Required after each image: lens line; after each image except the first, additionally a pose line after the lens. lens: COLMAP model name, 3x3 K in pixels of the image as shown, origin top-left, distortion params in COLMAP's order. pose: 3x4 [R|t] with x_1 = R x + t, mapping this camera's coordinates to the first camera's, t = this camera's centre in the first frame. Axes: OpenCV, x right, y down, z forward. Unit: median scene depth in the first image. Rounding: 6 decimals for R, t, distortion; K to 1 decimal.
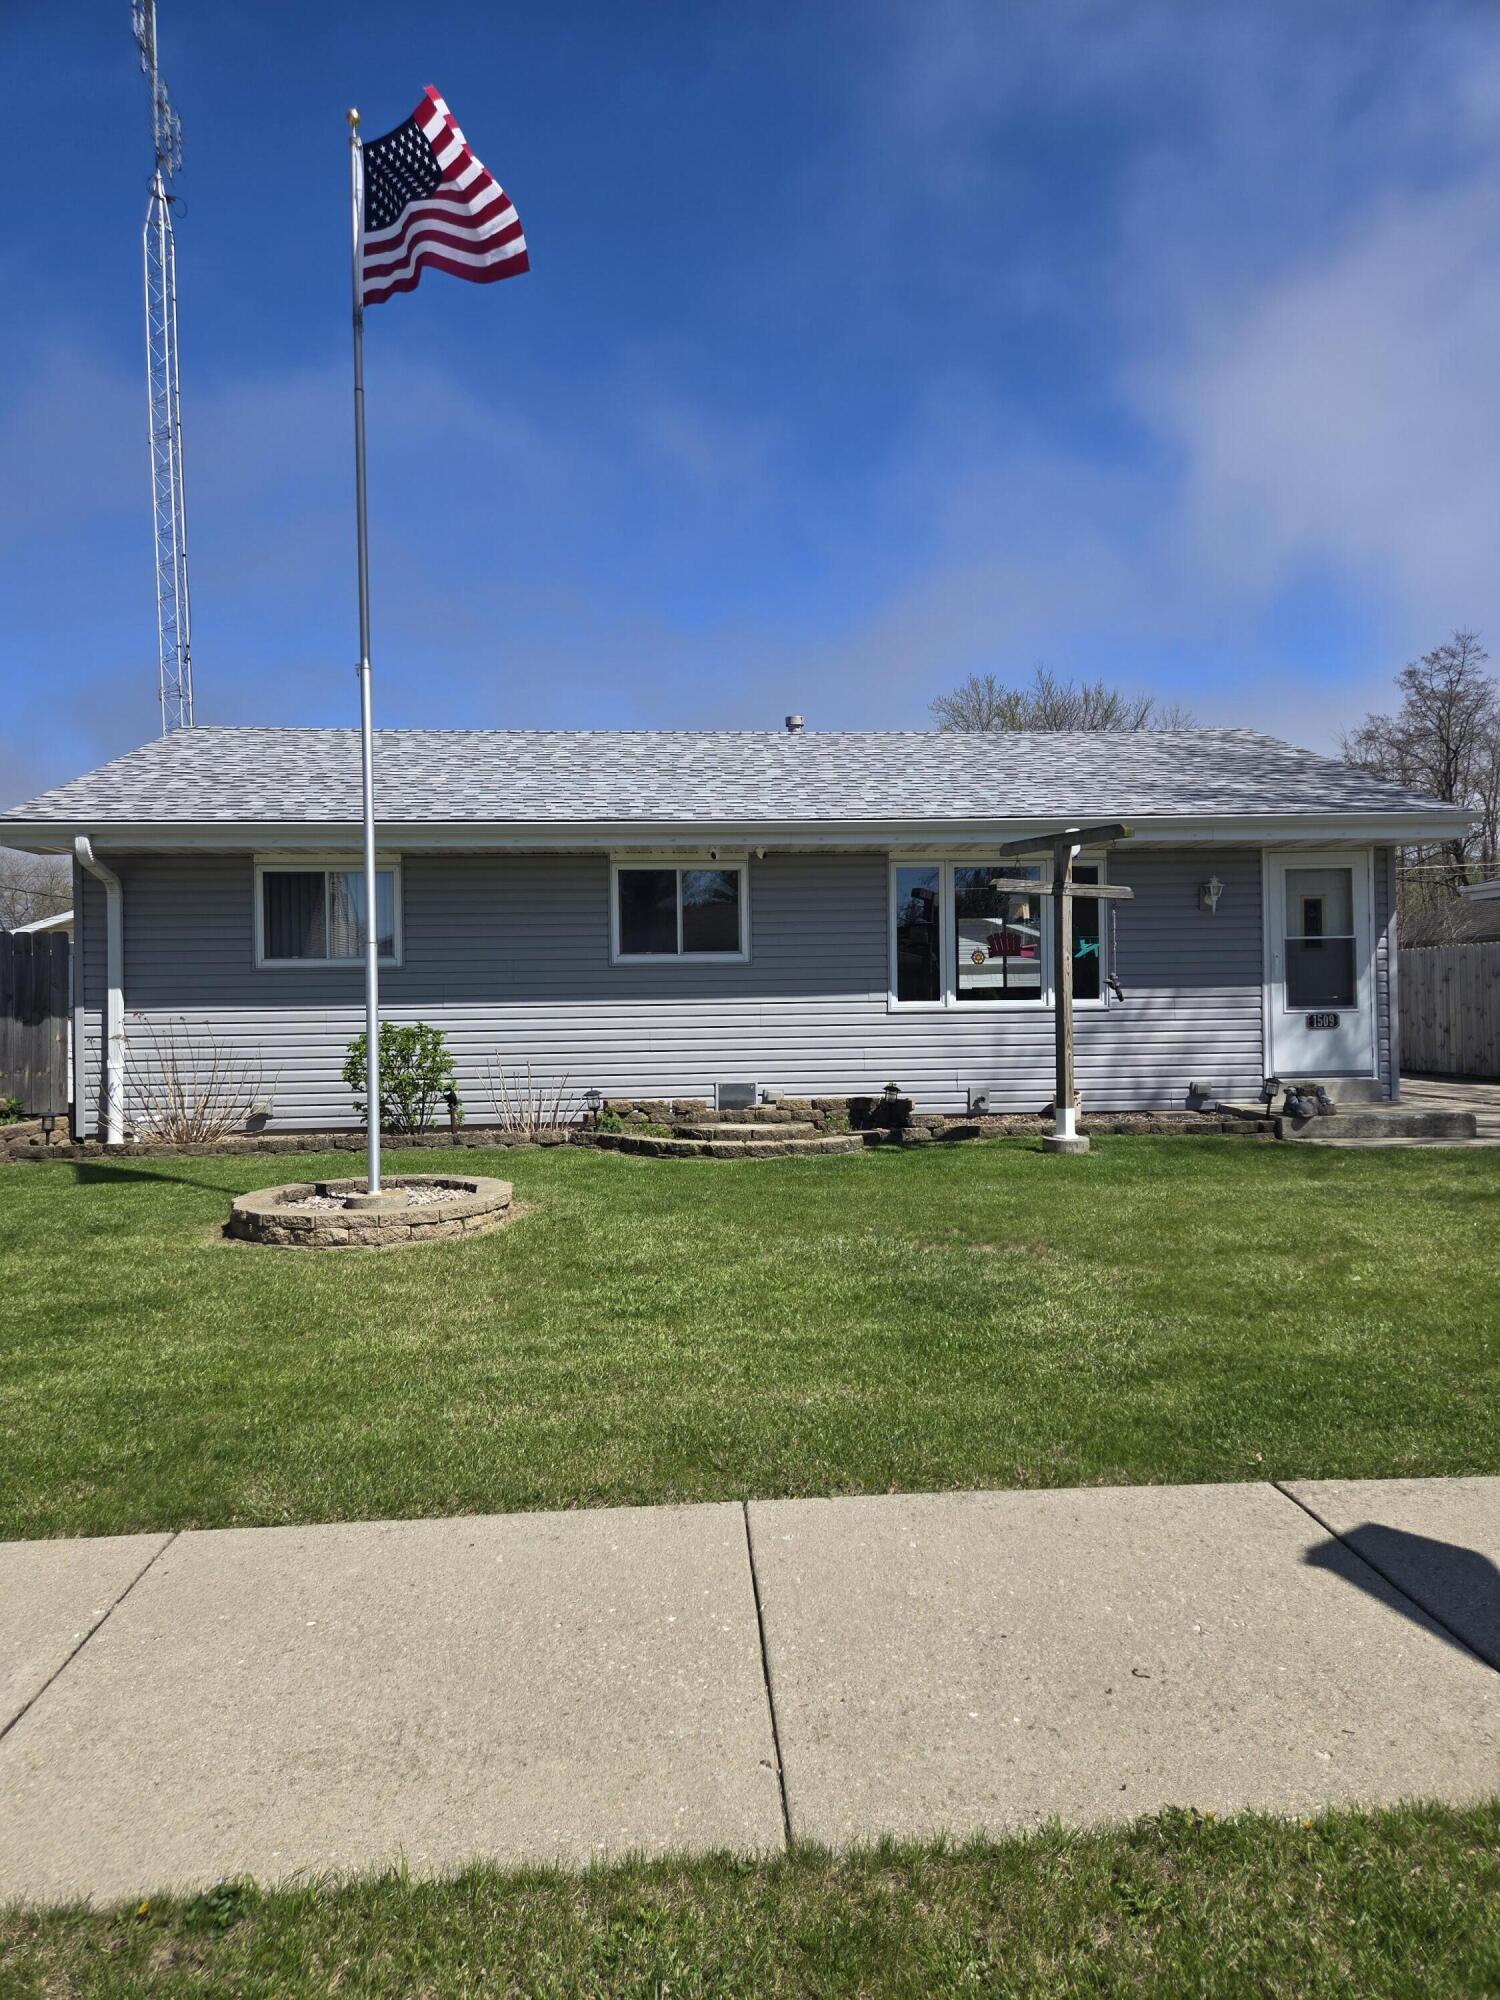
lens RADIAL K [[1332.6, 0, 752.6], [0, 1332.6, 1003.1], [0, 0, 1]] dist [0.056456, -0.025402]
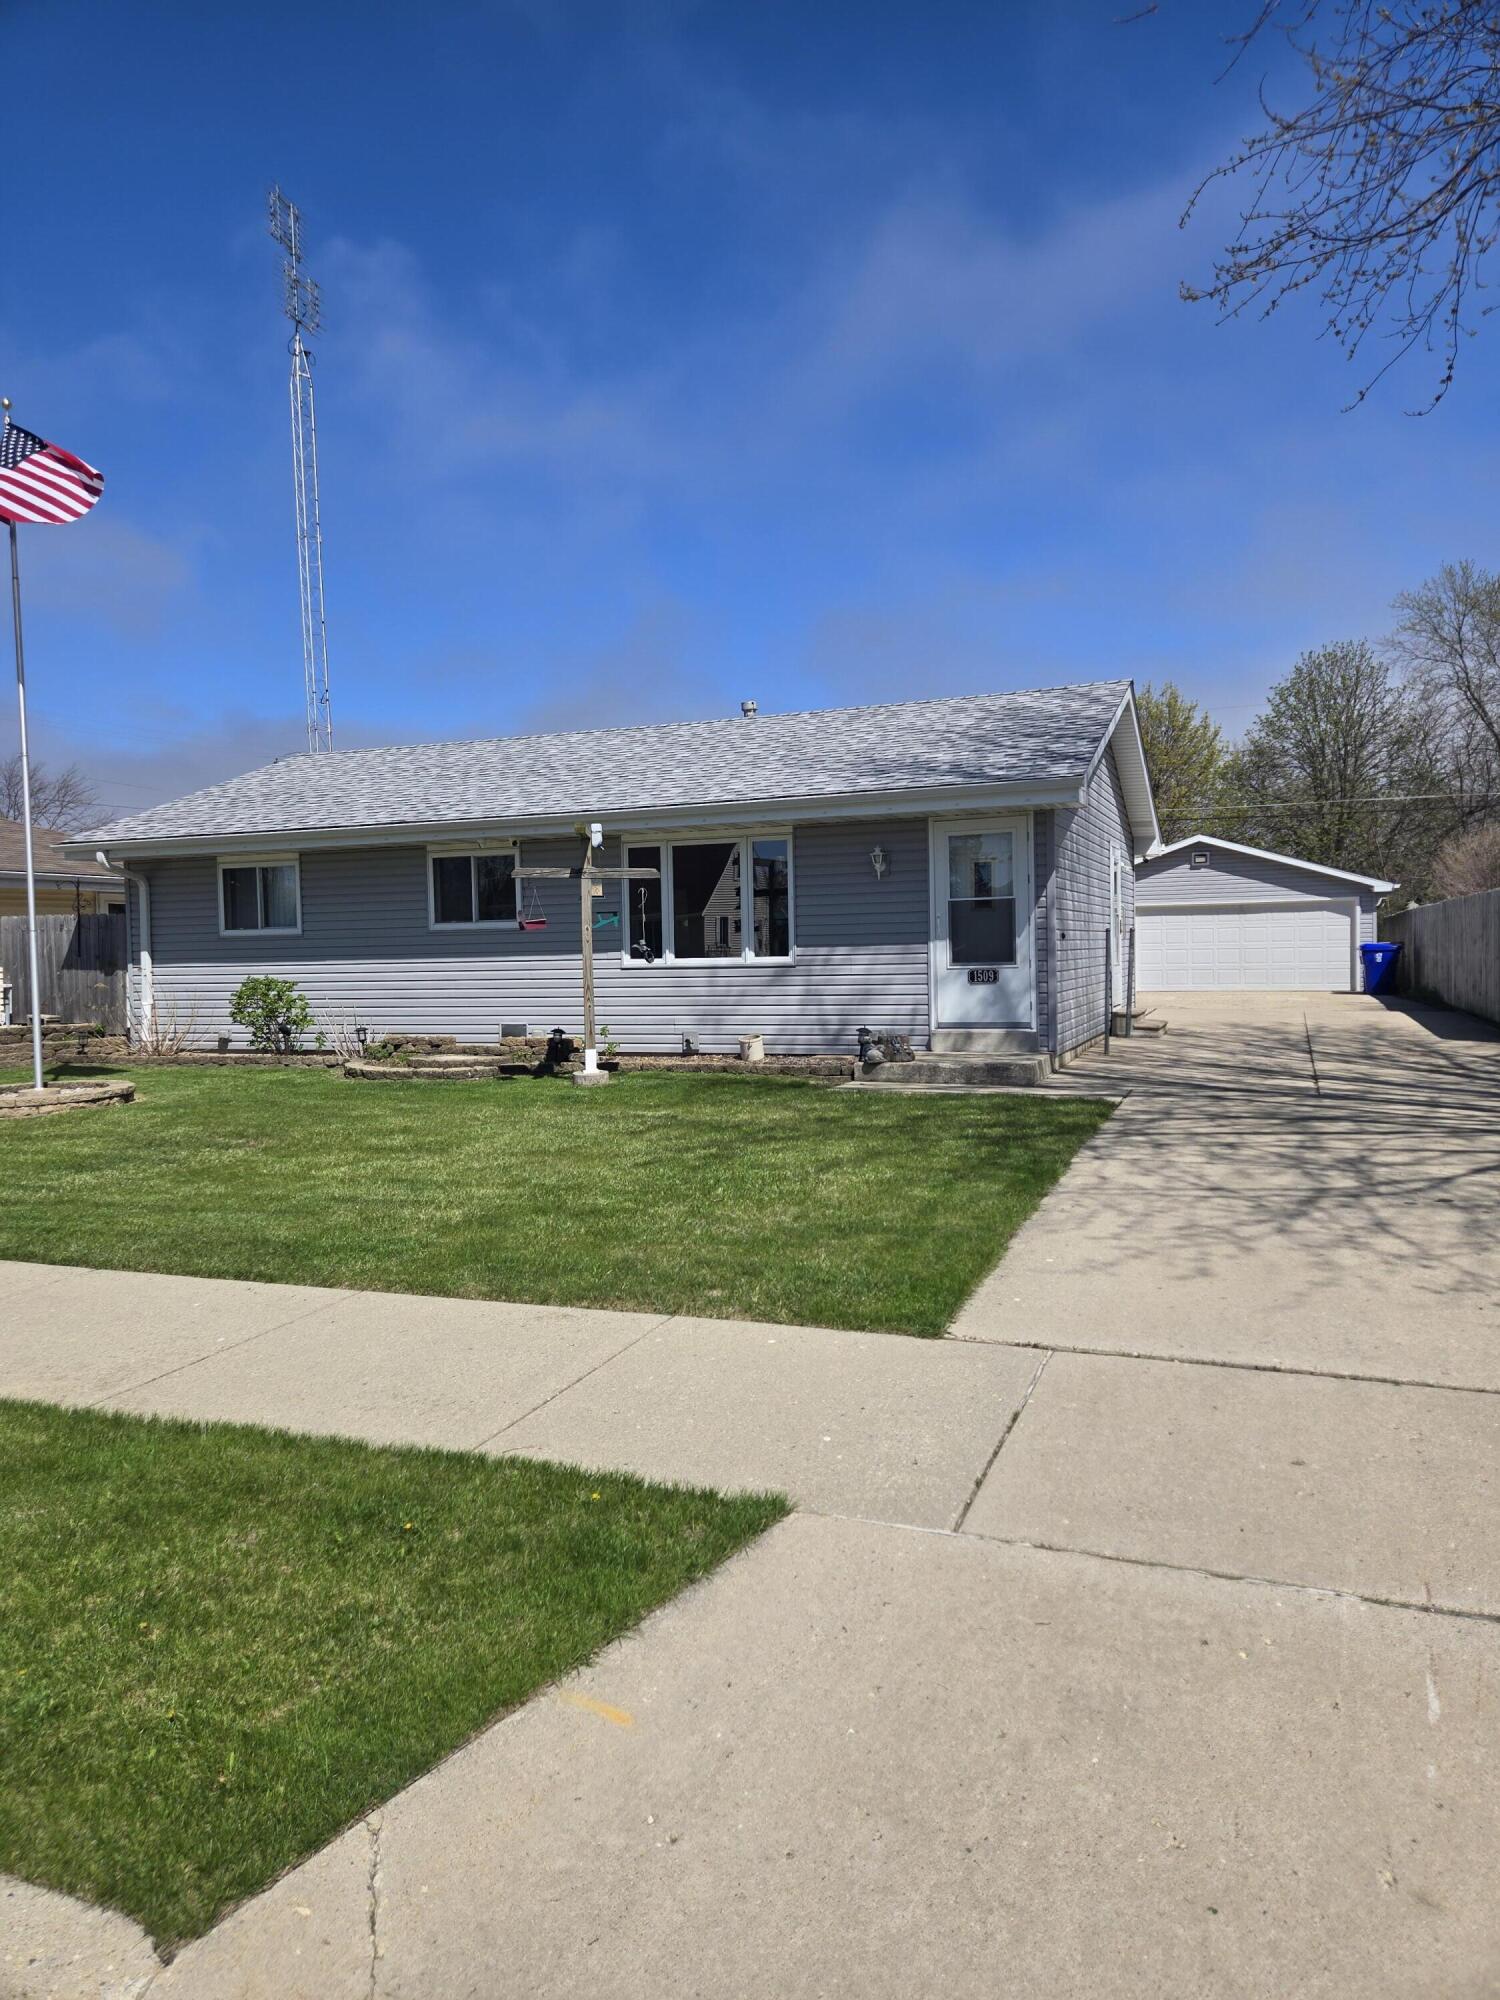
lens RADIAL K [[1332.6, 0, 759.4], [0, 1332.6, 990.5], [0, 0, 1]] dist [0.056456, -0.025402]
pose [[0.902811, 0.008813, -0.429948, 0.743548], [0.009157, 0.999169, 0.039708, -0.019660], [0.429941, -0.039786, 0.901980, -0.045187]]
